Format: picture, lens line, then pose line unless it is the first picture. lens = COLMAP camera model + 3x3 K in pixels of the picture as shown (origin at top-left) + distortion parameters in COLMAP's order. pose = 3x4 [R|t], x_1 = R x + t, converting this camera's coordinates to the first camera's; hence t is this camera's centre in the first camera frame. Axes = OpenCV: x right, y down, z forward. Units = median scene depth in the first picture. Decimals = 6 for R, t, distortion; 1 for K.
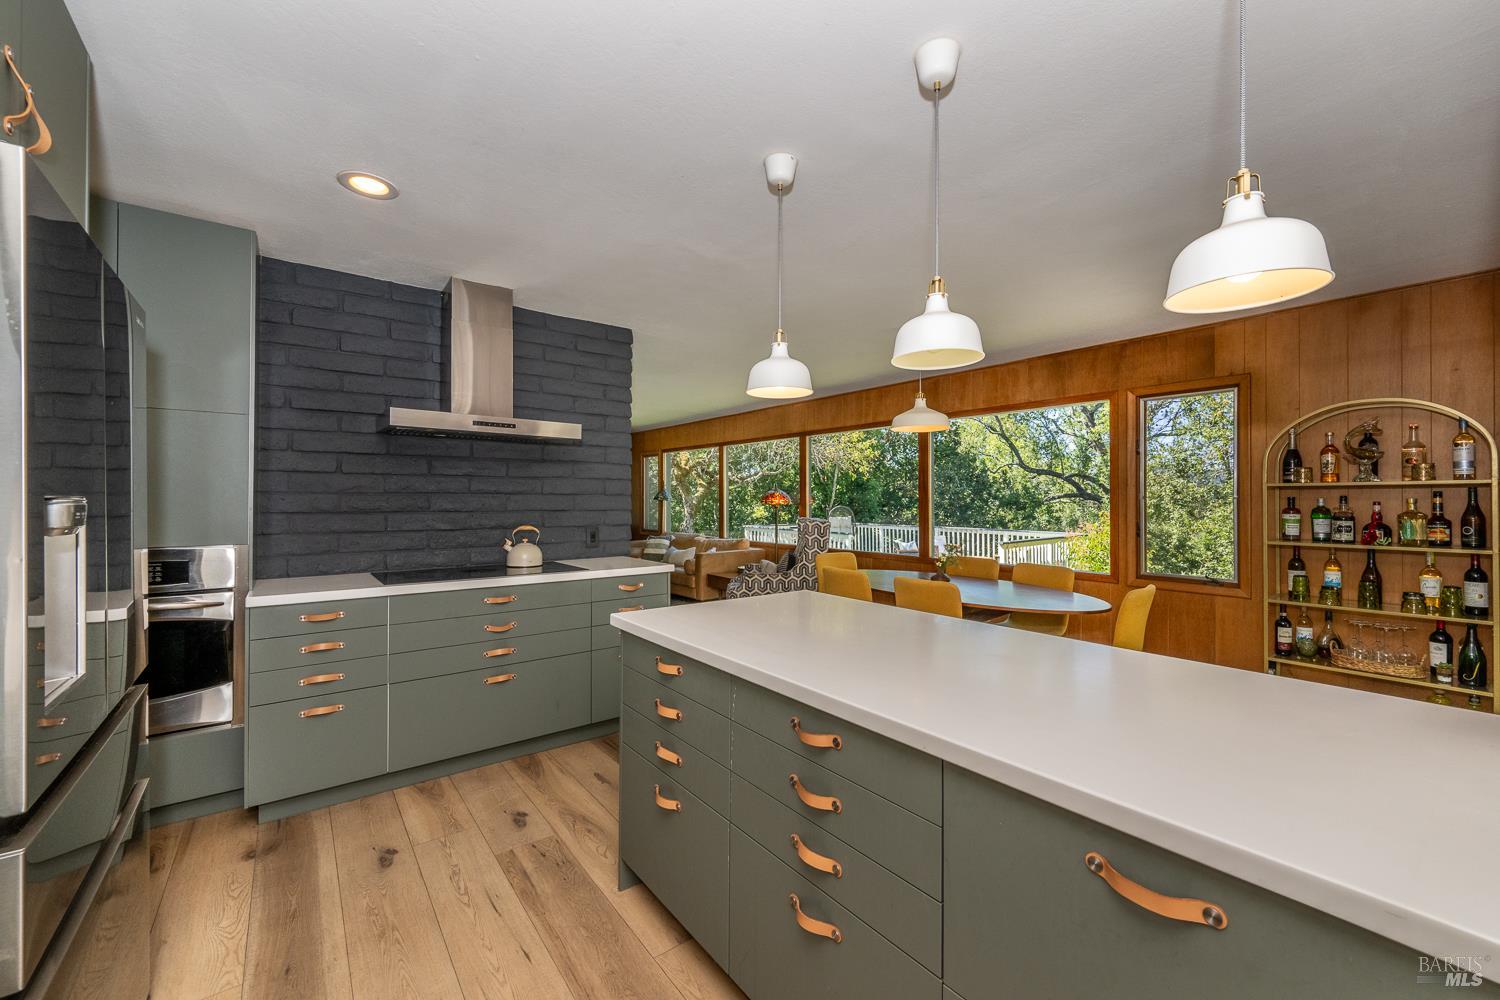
lens RADIAL K [[597.2, 0, 761.0], [0, 597.2, 495.9], [0, 0, 1]] dist [-0.001054, 0.000786]
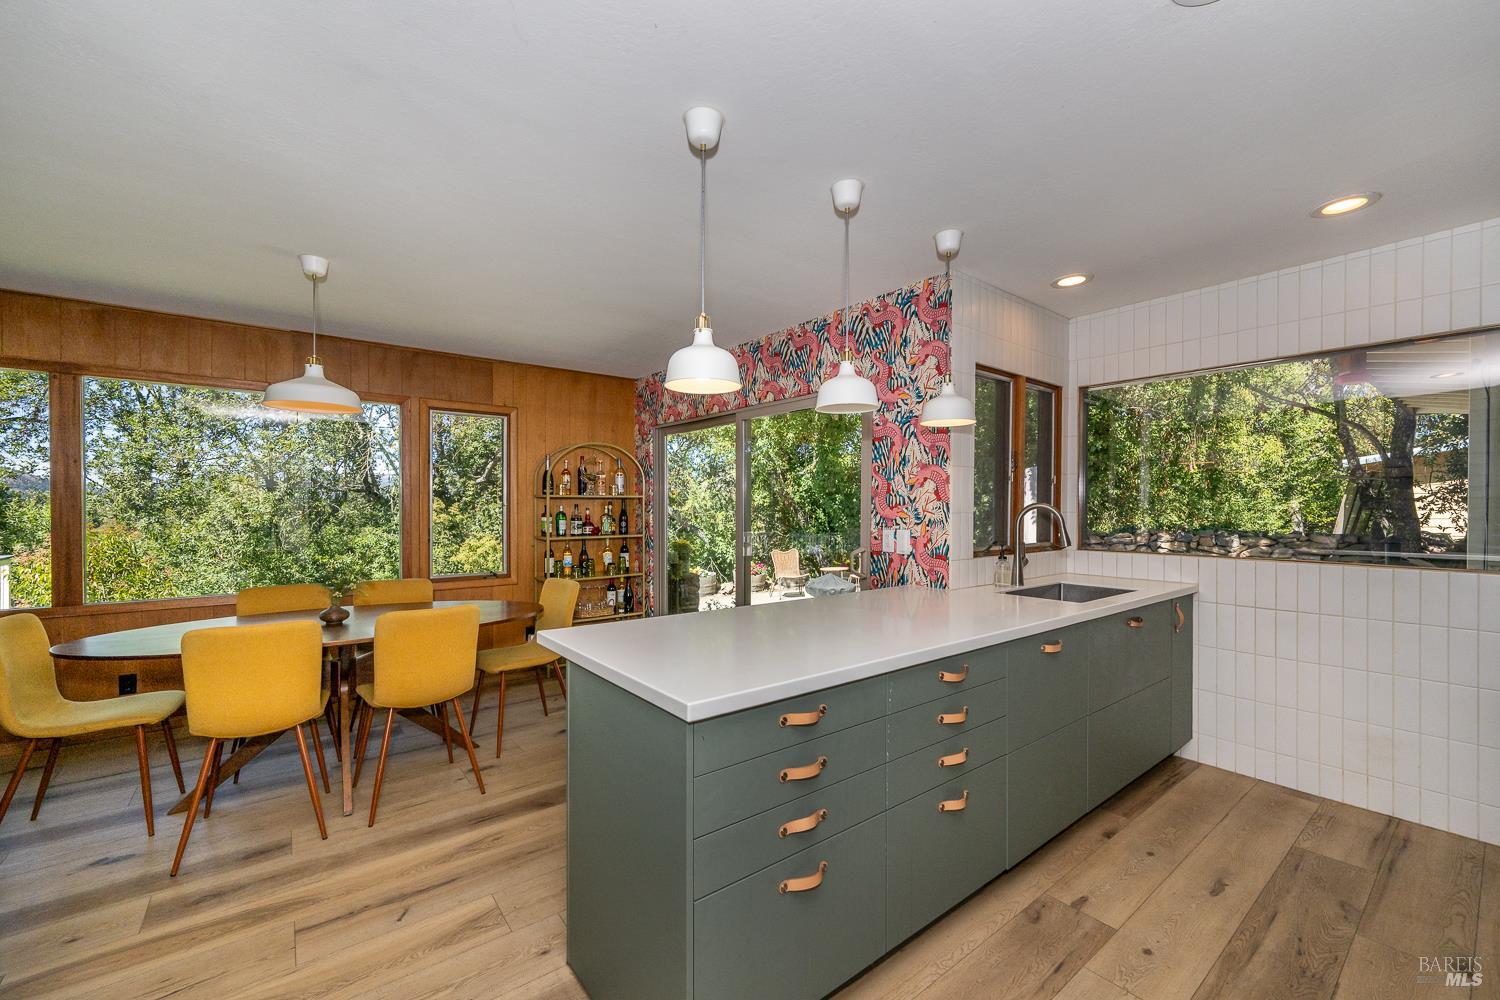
lens RADIAL K [[597.2, 0, 758.3], [0, 597.2, 511.5], [0, 0, 1]] dist [-0.001054, 0.000786]
pose [[-0.019320, -0.008935, 0.999773, -0.516681], [-0.007106, 0.999936, 0.008799, 0.001763], [-0.999788, -0.006934, -0.019382, 0.555271]]
